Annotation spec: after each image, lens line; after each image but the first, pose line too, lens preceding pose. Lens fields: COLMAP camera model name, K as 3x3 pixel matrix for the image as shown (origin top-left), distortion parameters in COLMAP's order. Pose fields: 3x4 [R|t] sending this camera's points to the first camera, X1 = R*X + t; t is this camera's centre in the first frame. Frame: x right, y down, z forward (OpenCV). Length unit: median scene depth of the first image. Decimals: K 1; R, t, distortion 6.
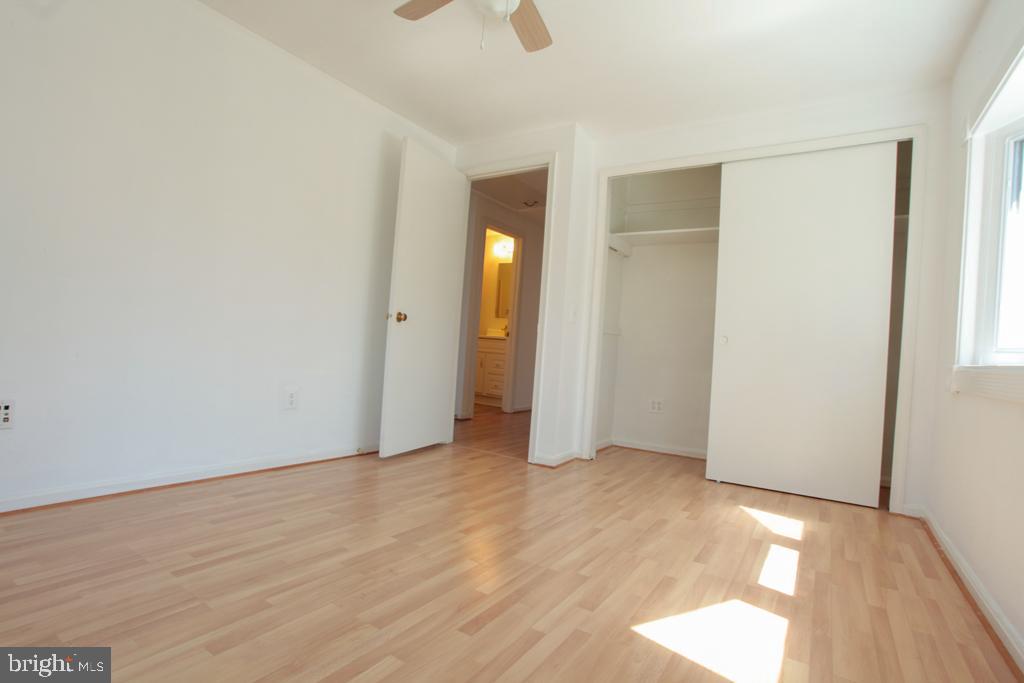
lens RADIAL K [[498.9, 0, 507.4], [0, 498.9, 345.1], [0, 0, 1]] dist [-0.076410, 0.032580]
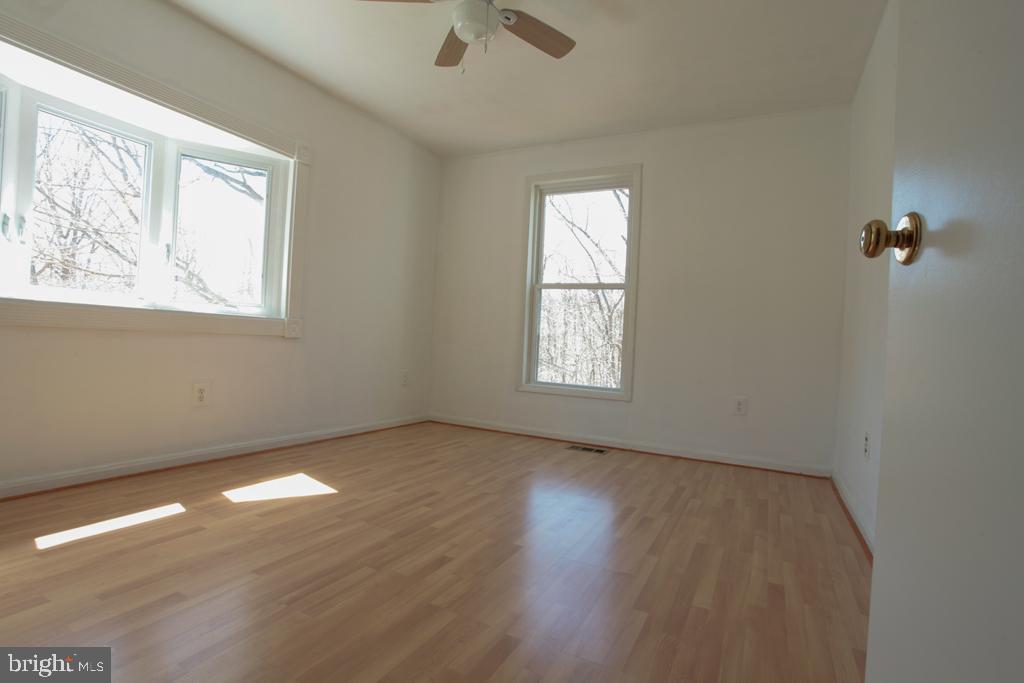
lens RADIAL K [[498.9, 0, 507.4], [0, 498.9, 345.1], [0, 0, 1]] dist [-0.076410, 0.032580]
pose [[-0.988595, -0.119276, -0.091941, -0.082500], [-0.119481, 0.992831, -0.003294, 0.015703], [0.091674, 0.007729, -0.995759, 2.150015]]
